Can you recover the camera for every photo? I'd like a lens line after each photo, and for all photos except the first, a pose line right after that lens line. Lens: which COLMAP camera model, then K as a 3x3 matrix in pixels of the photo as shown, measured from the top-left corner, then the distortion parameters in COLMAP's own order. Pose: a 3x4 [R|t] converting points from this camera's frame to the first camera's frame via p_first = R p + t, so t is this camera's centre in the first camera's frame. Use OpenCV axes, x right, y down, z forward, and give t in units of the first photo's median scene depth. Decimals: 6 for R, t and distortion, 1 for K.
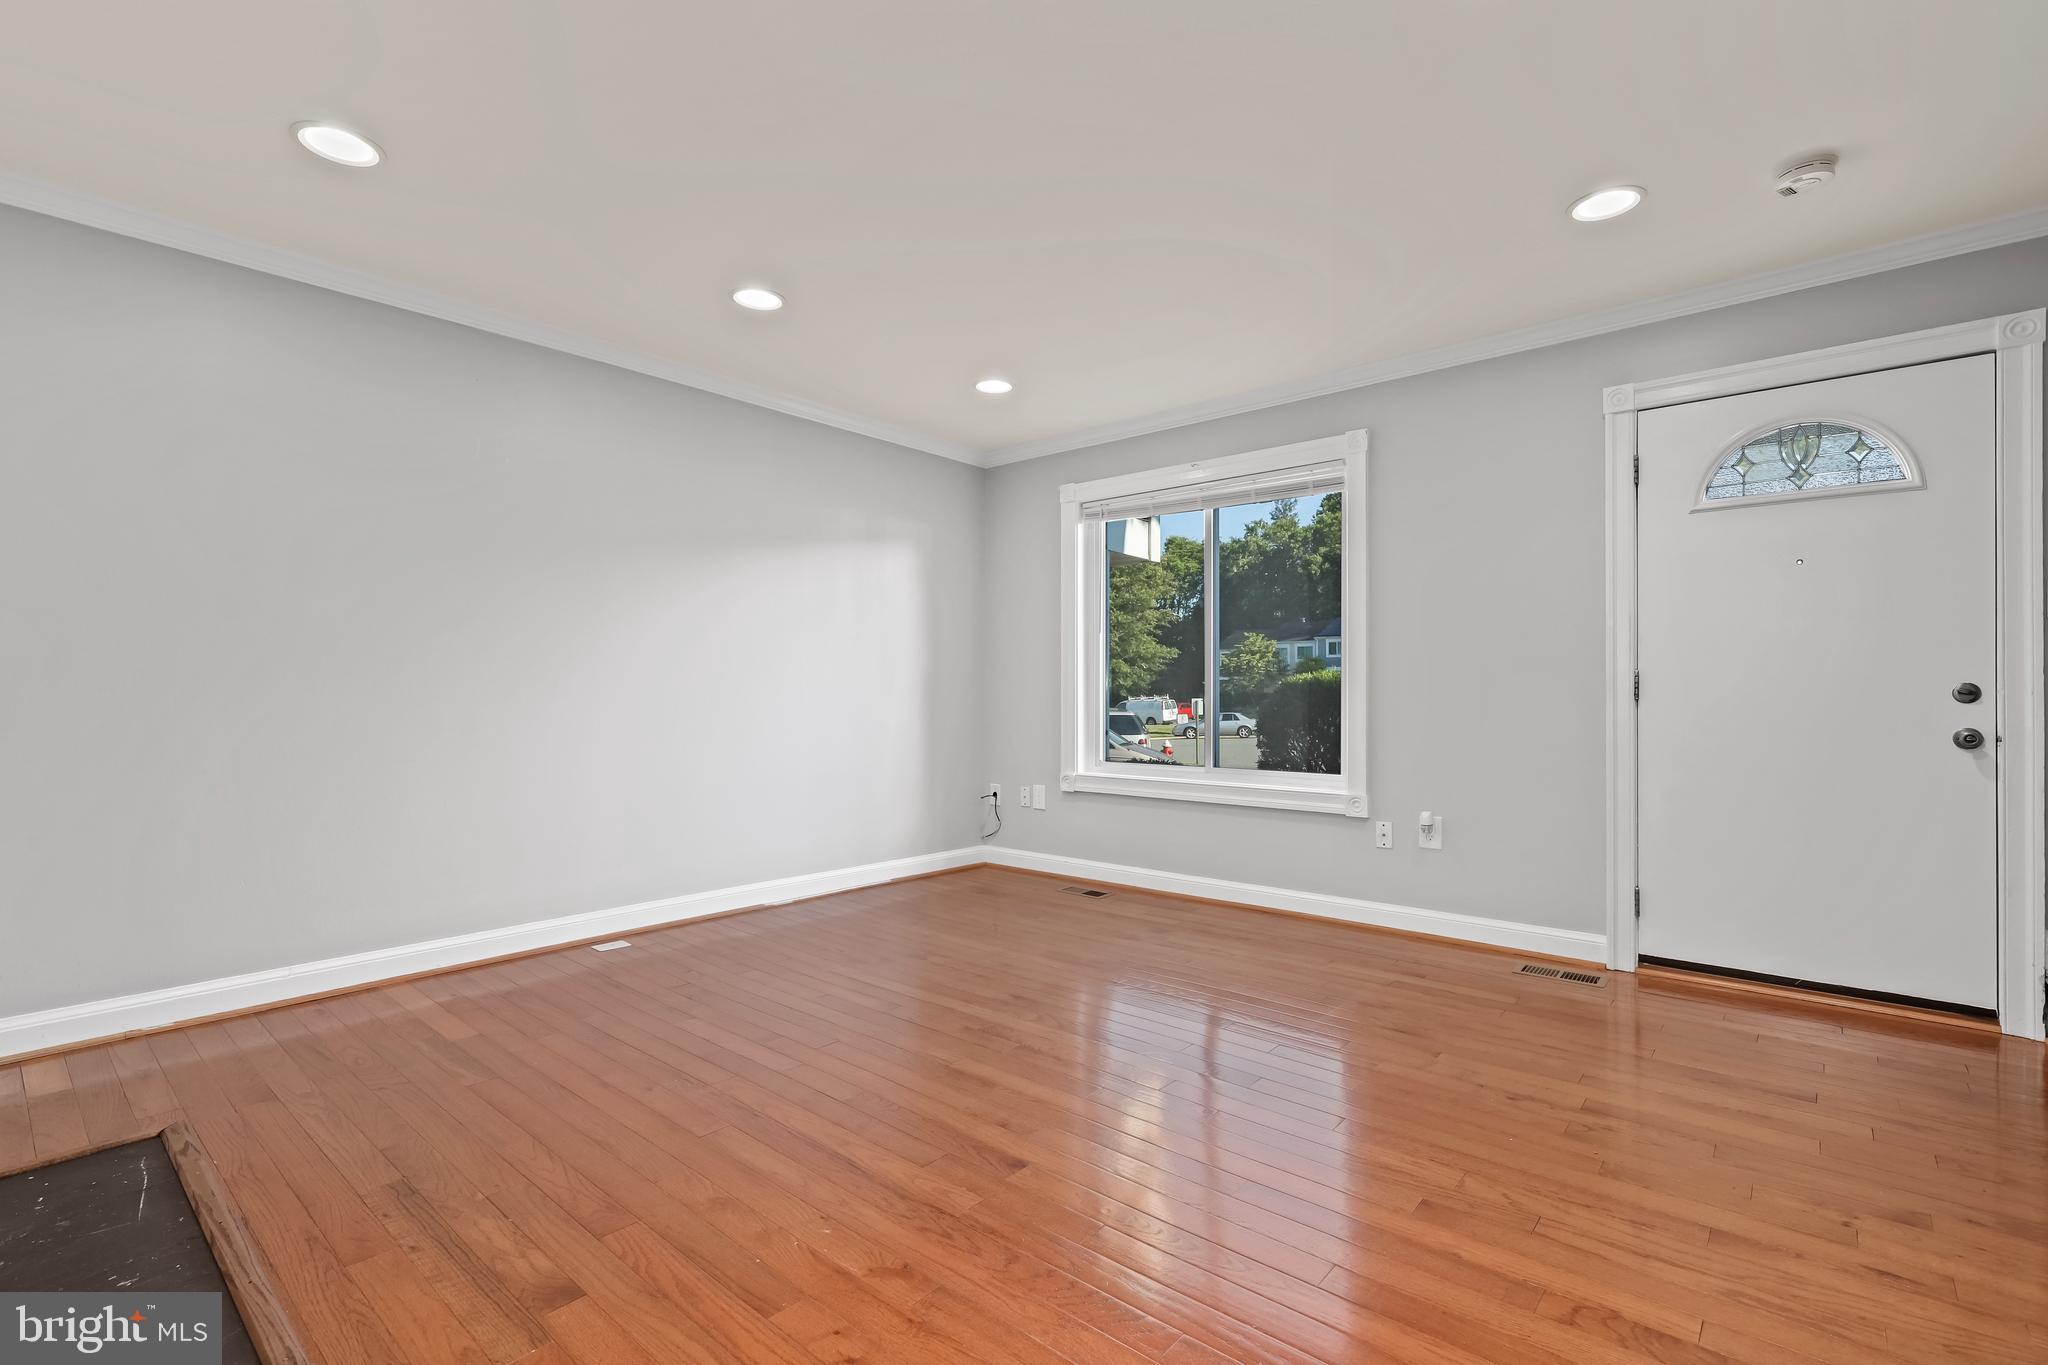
lens RADIAL K [[924.5, 0, 1033.9], [0, 924.5, 688.2], [0, 0, 1]] dist [0.000050, 0.000114]
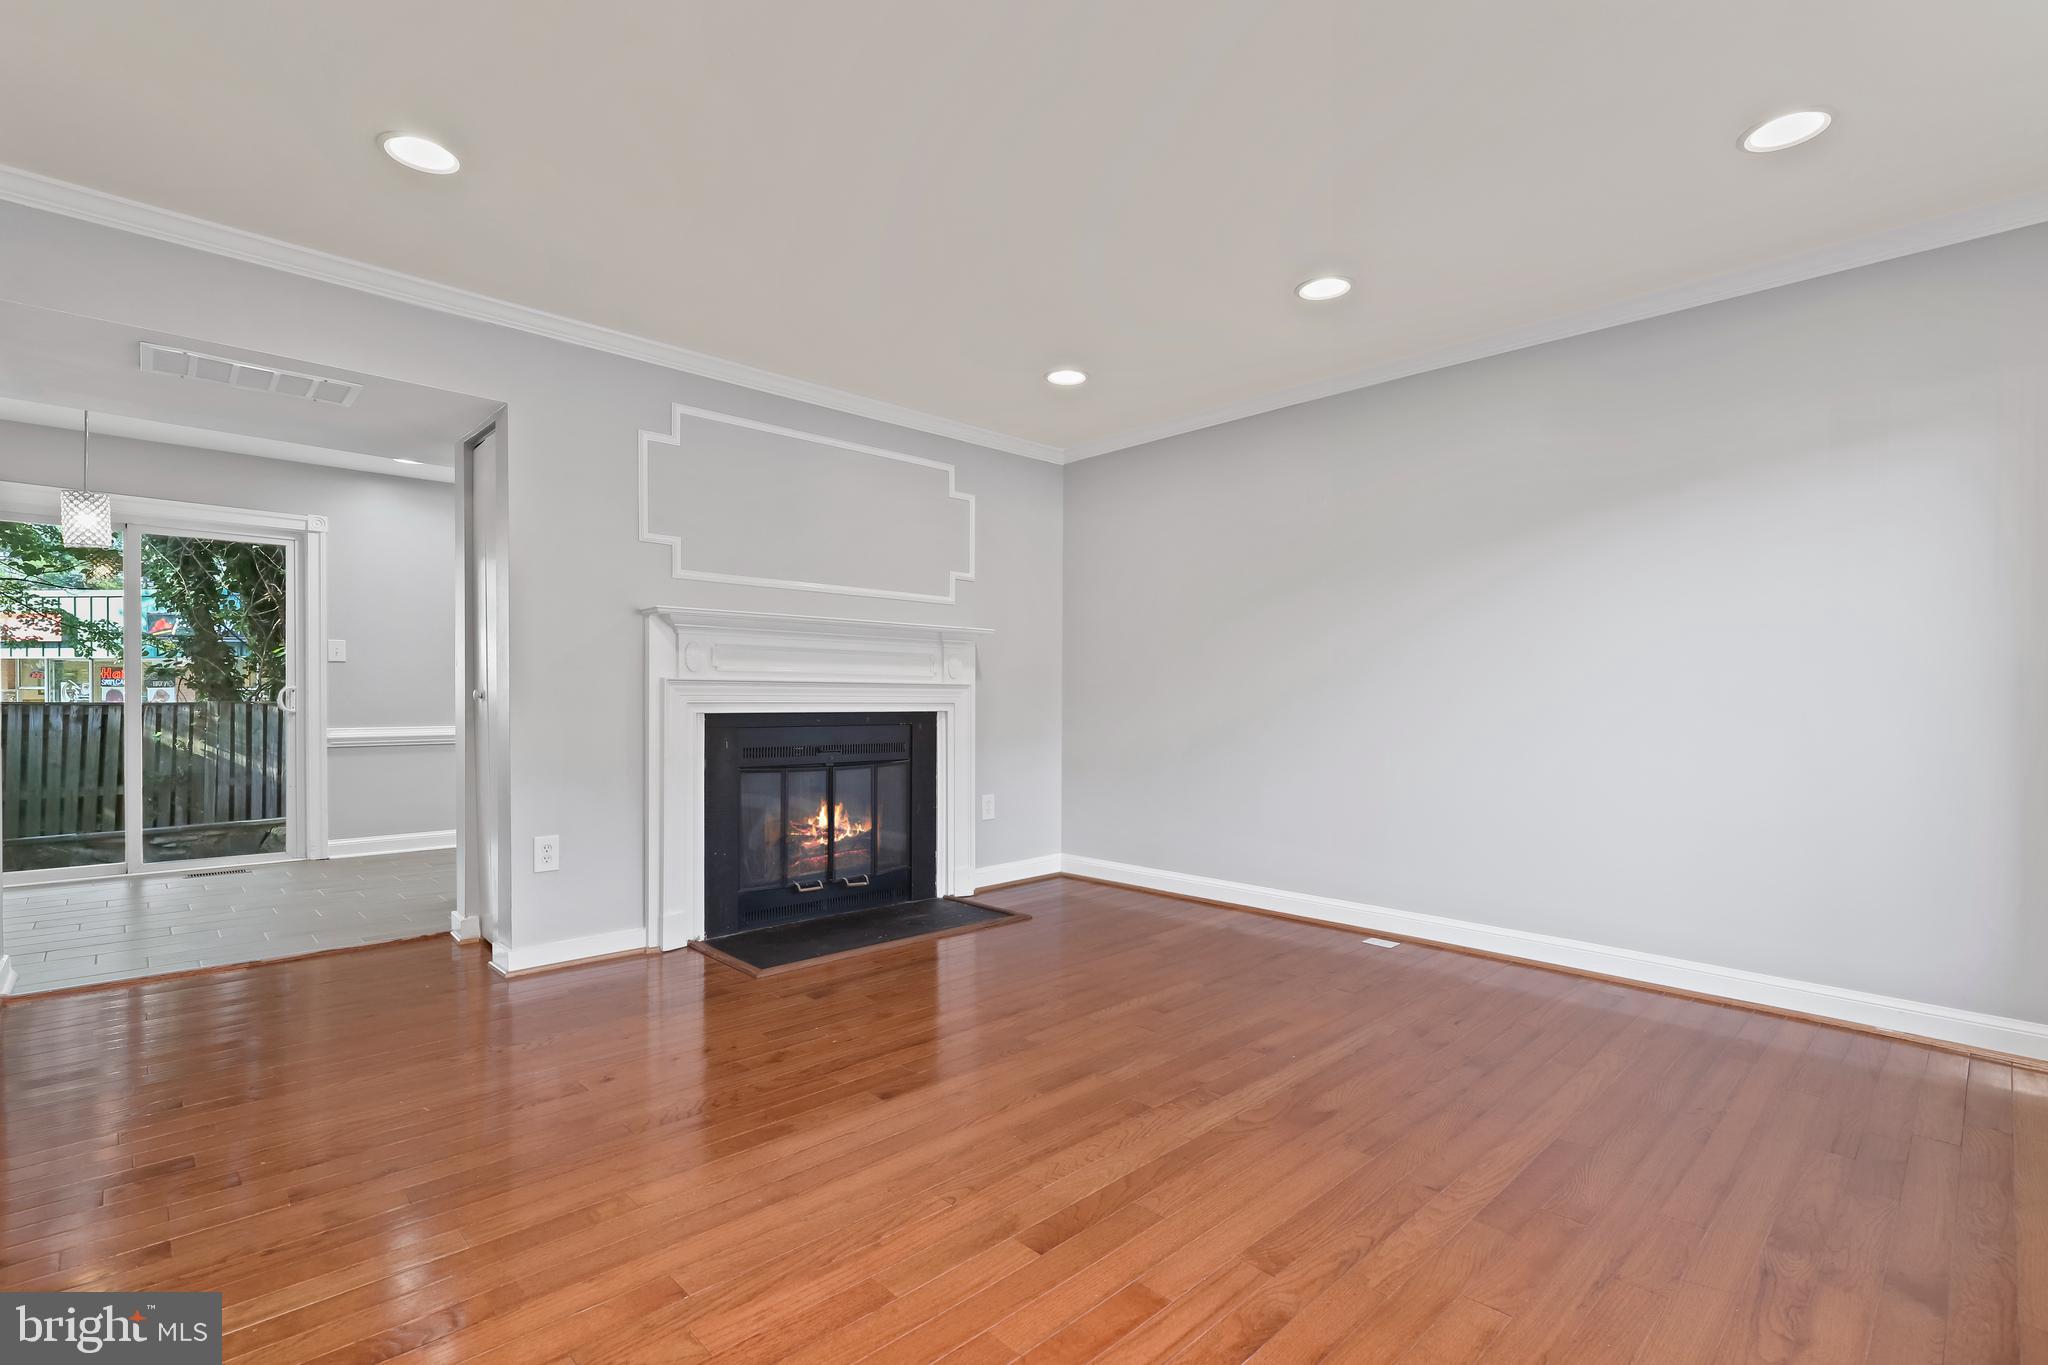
lens RADIAL K [[935.1, 0, 1029.9], [0, 935.1, 709.9], [0, 0, 1]] dist [0.000375, -0.000162]
pose [[-0.102320, 0.009701, -0.994704, 0.712316], [0.002044, 0.999952, 0.009542, 0.005191], [0.994749, -0.001057, -0.102335, 0.807172]]
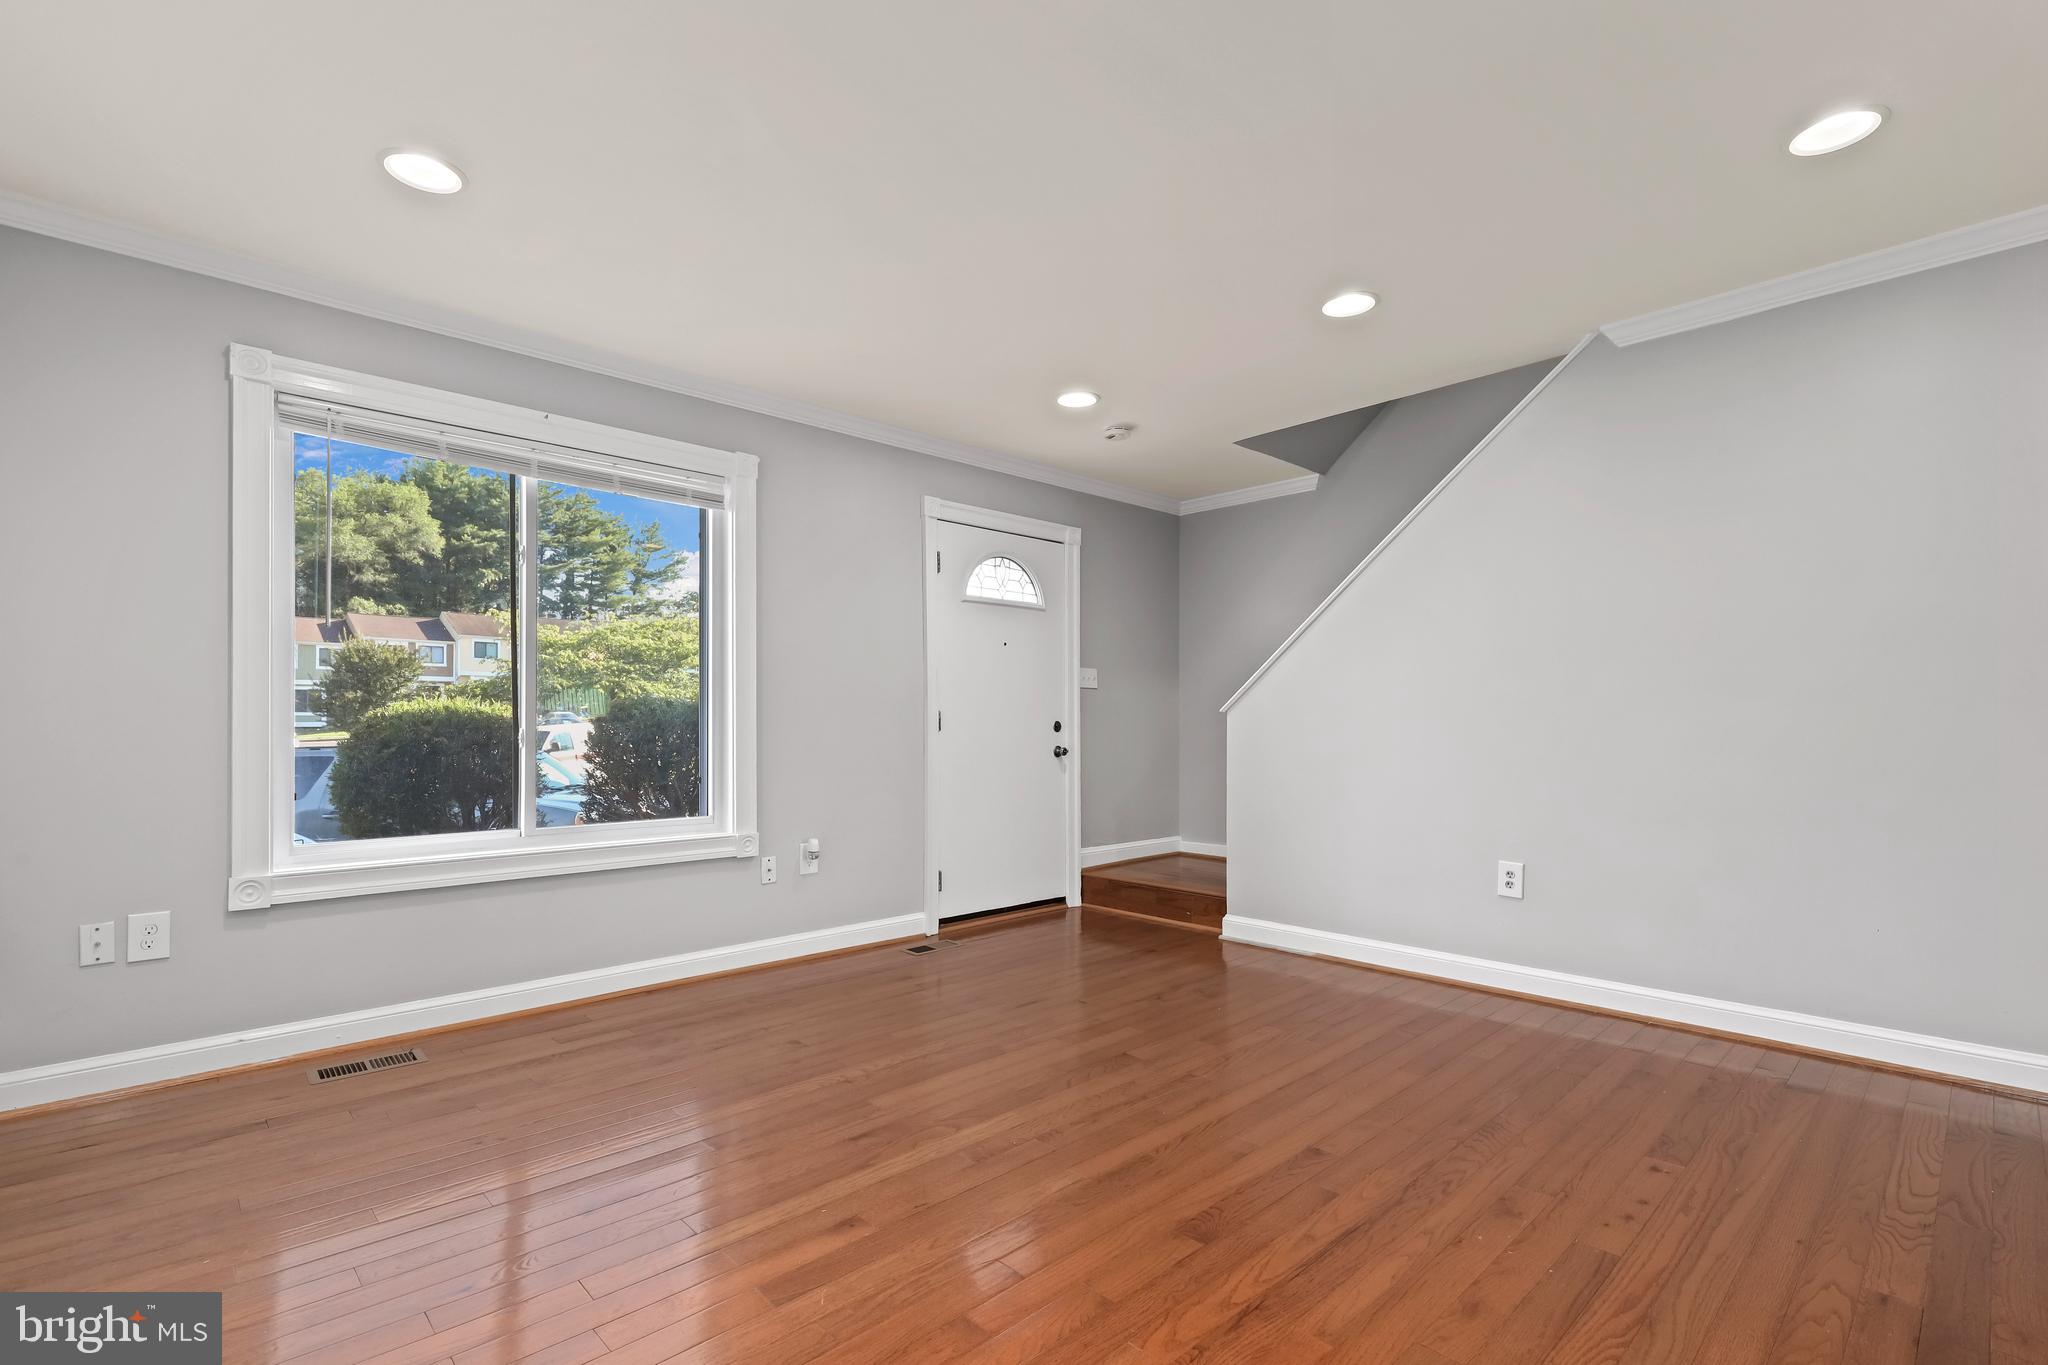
lens RADIAL K [[929.4, 0, 1027.6], [0, 929.4, 724.1], [0, 0, 1]] dist [-0.010824, -0.000158]
pose [[0.103163, 0.000784, 0.994664, -0.716726], [-0.003491, 0.999994, -0.000426, 0.001475], [-0.994658, -0.003428, 0.103165, 0.761245]]
